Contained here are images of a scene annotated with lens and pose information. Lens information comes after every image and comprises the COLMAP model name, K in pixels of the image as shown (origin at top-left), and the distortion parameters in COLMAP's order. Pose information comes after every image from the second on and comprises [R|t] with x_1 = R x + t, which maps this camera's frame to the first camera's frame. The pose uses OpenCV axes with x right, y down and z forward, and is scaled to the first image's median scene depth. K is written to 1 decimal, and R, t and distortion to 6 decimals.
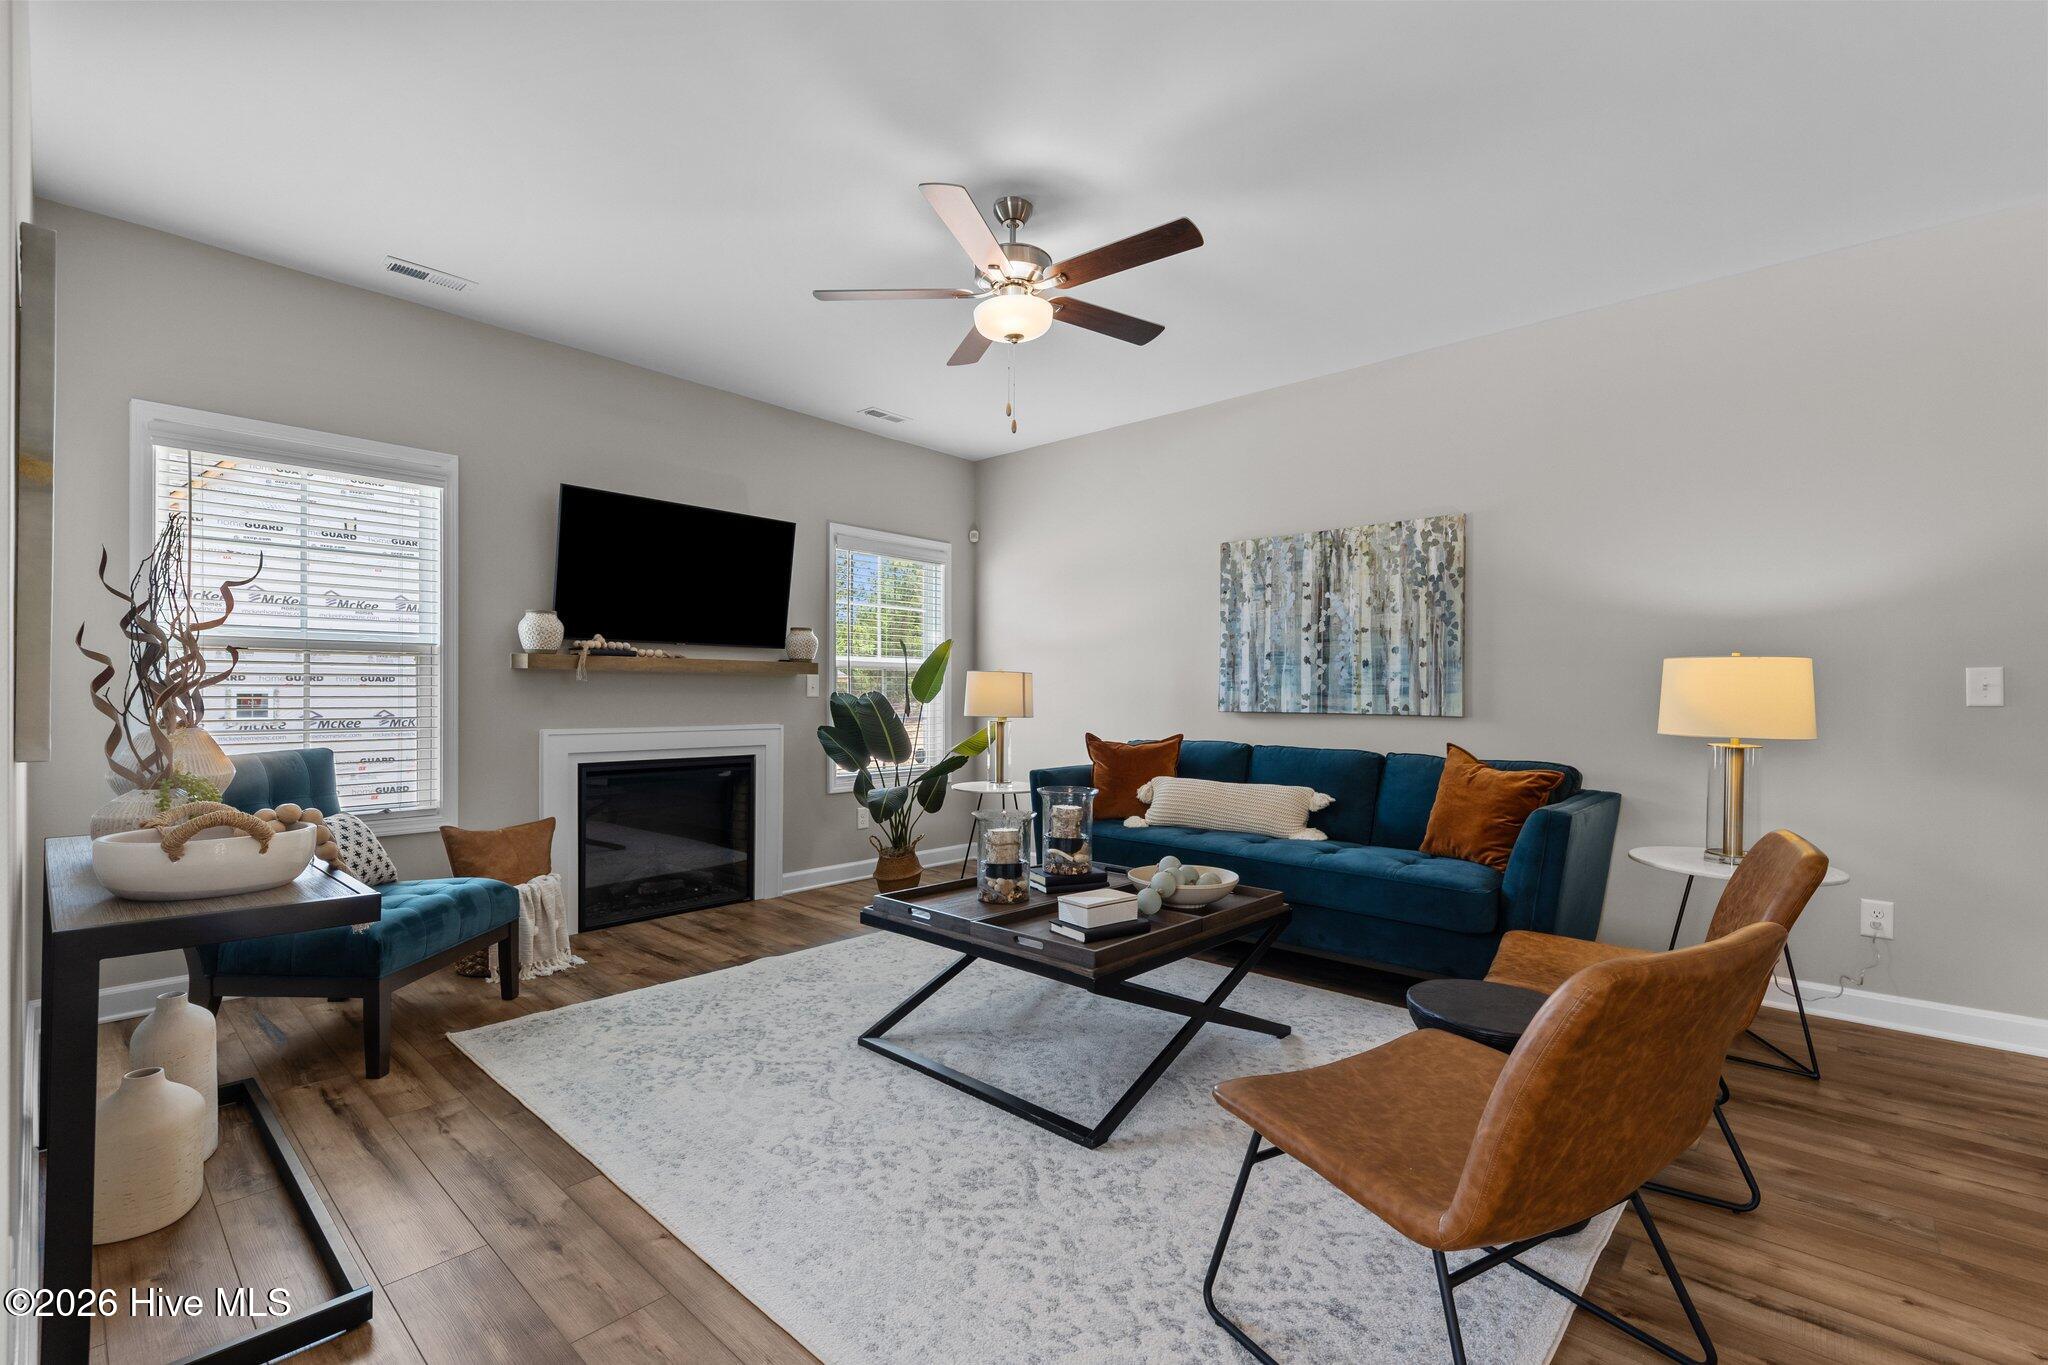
lens RADIAL K [[902.9, 0, 1024.4], [0, 902.9, 683.9], [0, 0, 1]] dist [0.011305, -0.000102]
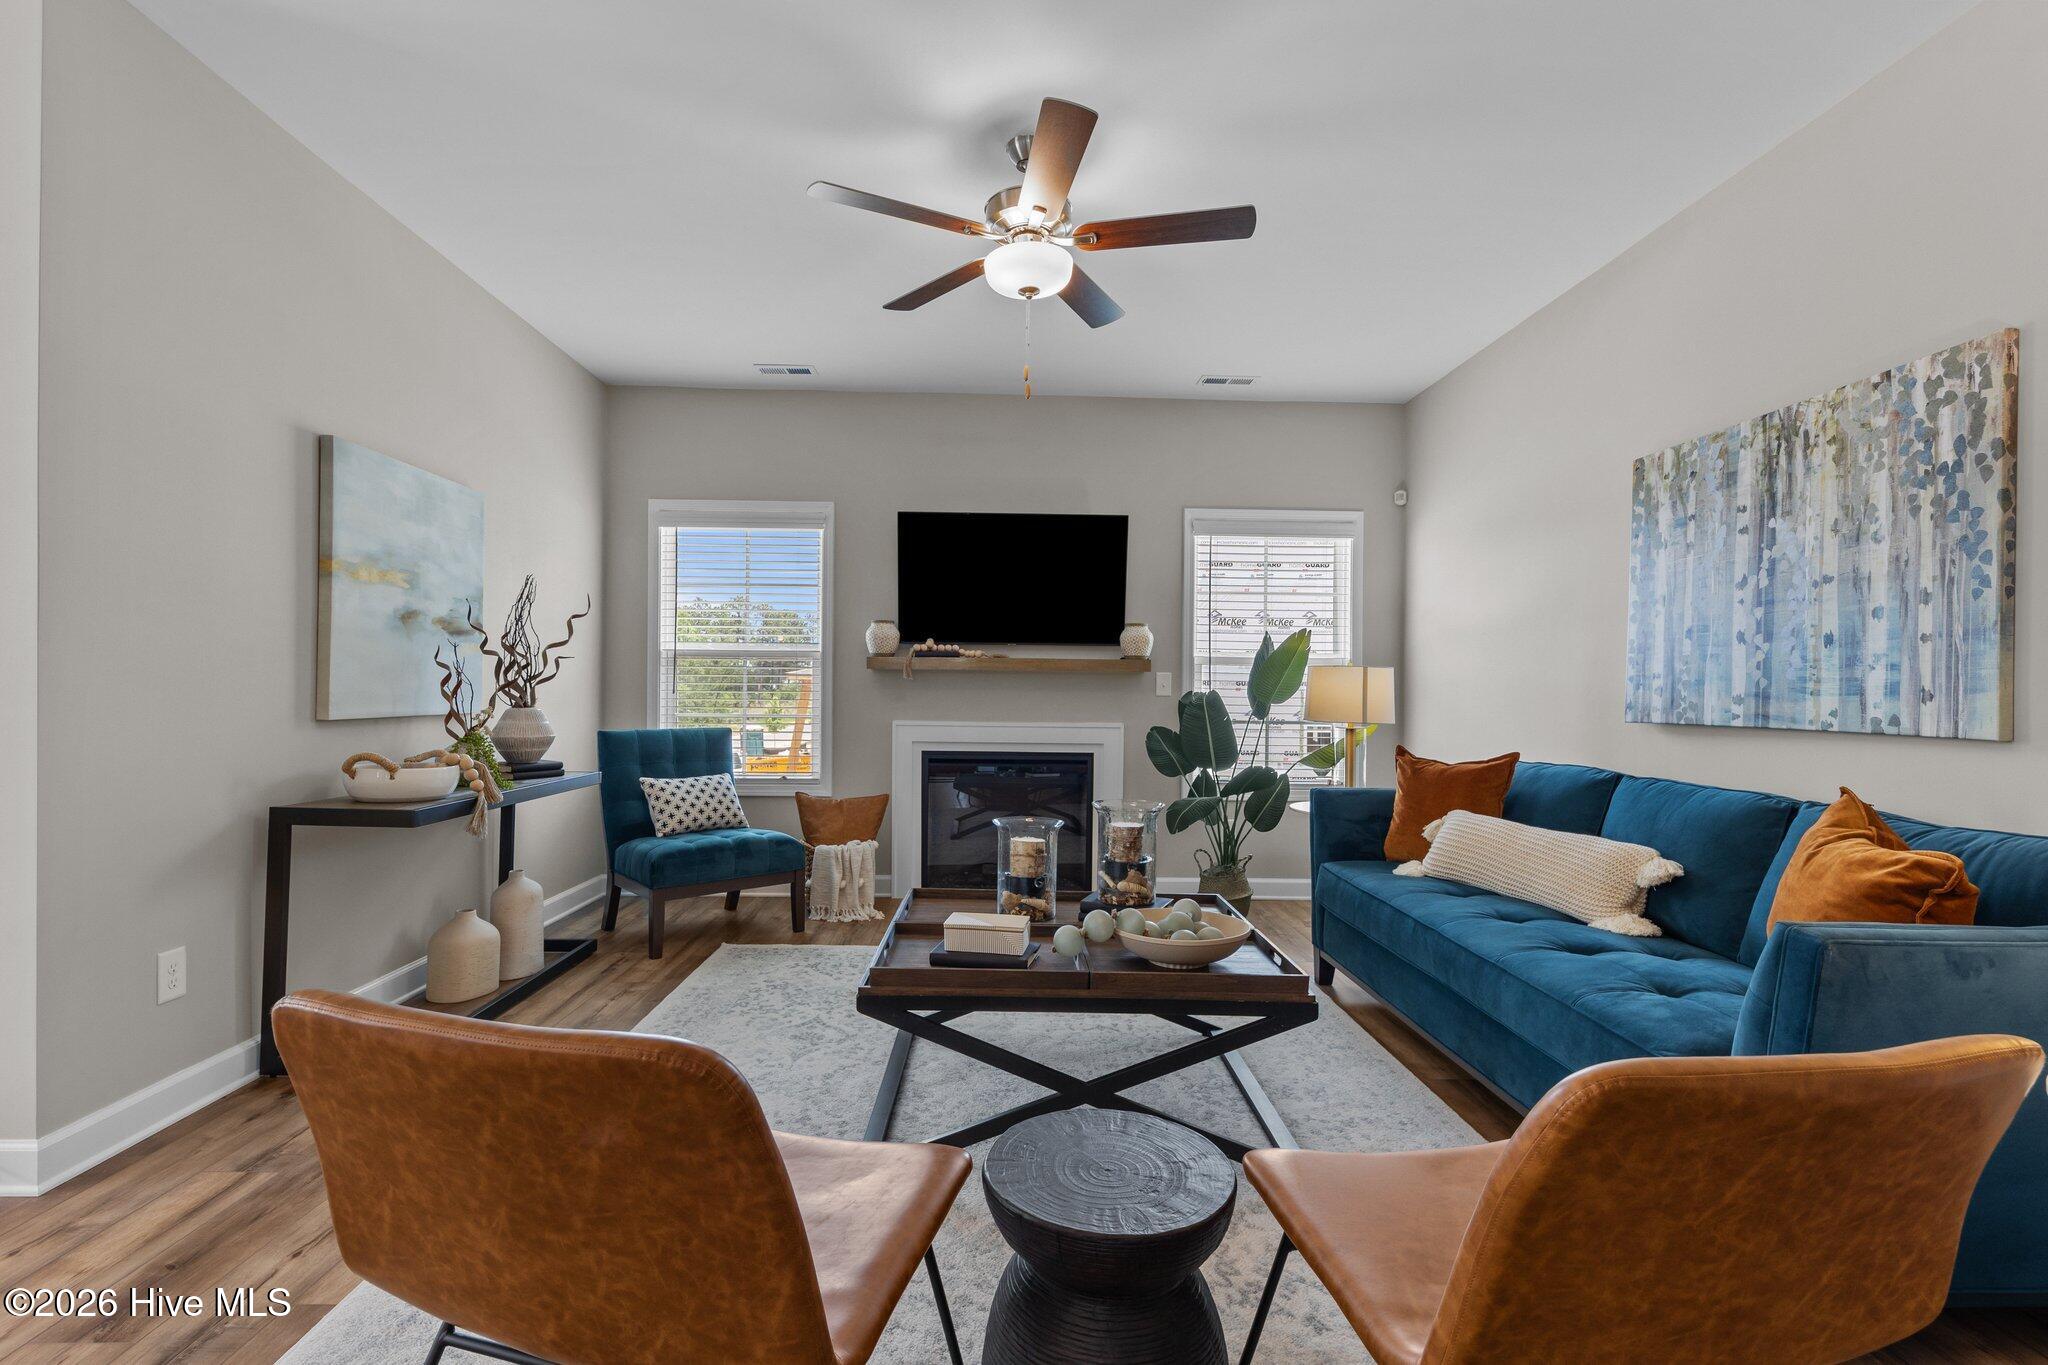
lens RADIAL K [[958.0, 0, 1008.7], [0, 958.0, 695.8], [0, 0, 1]] dist [0.001103, -0.003834]
pose [[0.685534, 0.005766, -0.728018, 0.462408], [0.000804, 0.999962, 0.008677, 0.006321], [0.728040, -0.006534, 0.685504, 0.233904]]
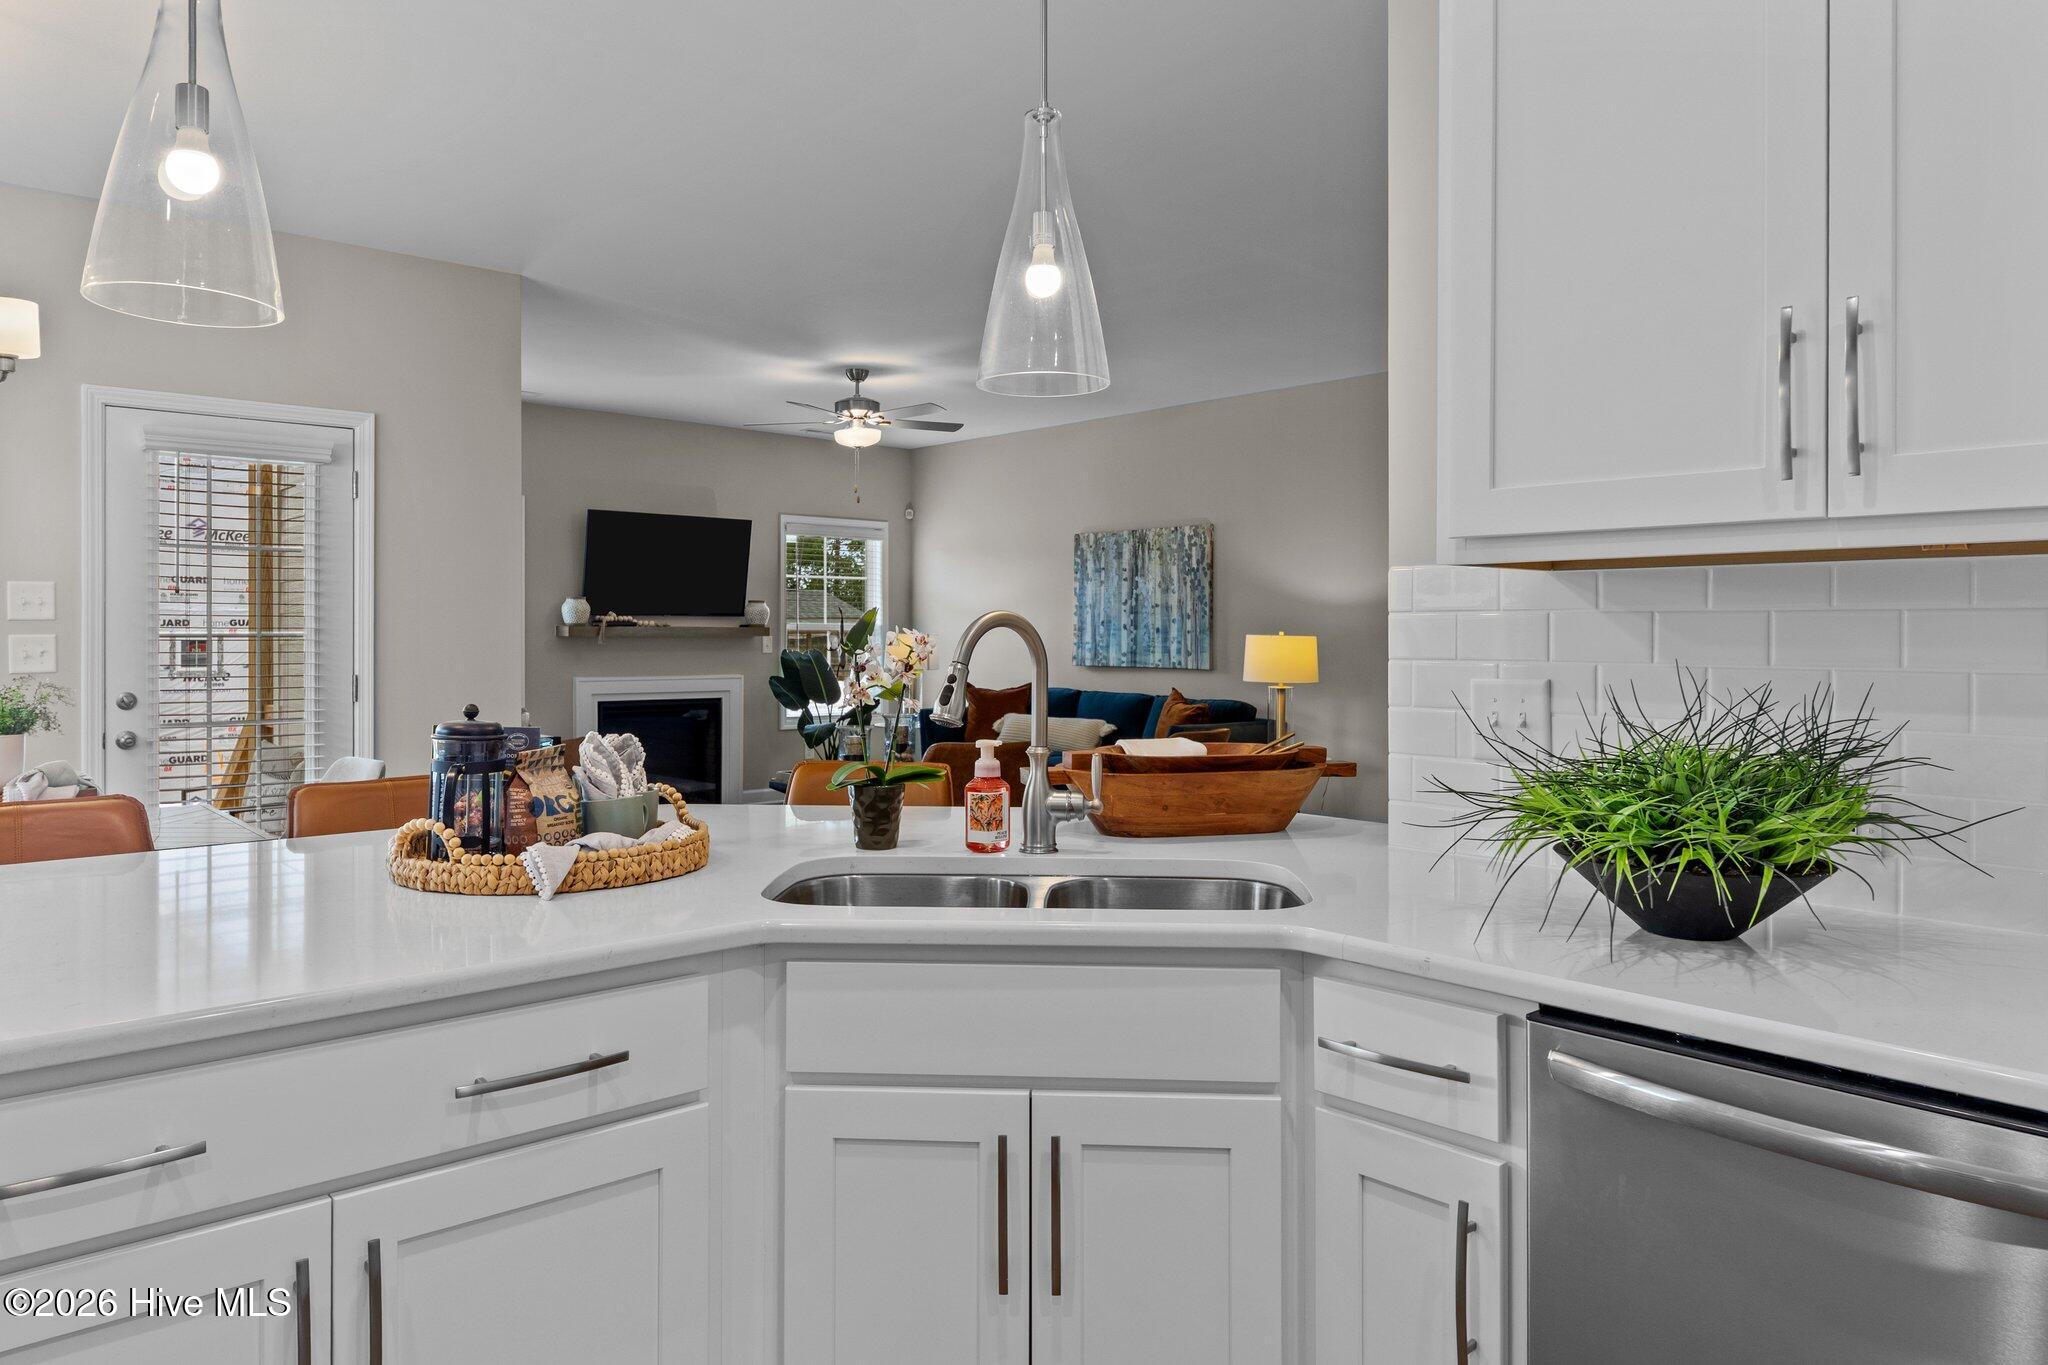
lens RADIAL K [[1351.2, 0, 1043.5], [0, 1351.2, 622.2], [0, 0, 1]] dist [-0.010658, -0.001336]
pose [[0.995743, -0.001614, -0.092162, 0.395526], [0.001916, 0.999993, 0.003192, -0.041725], [0.092156, -0.003355, 0.995739, -1.034719]]
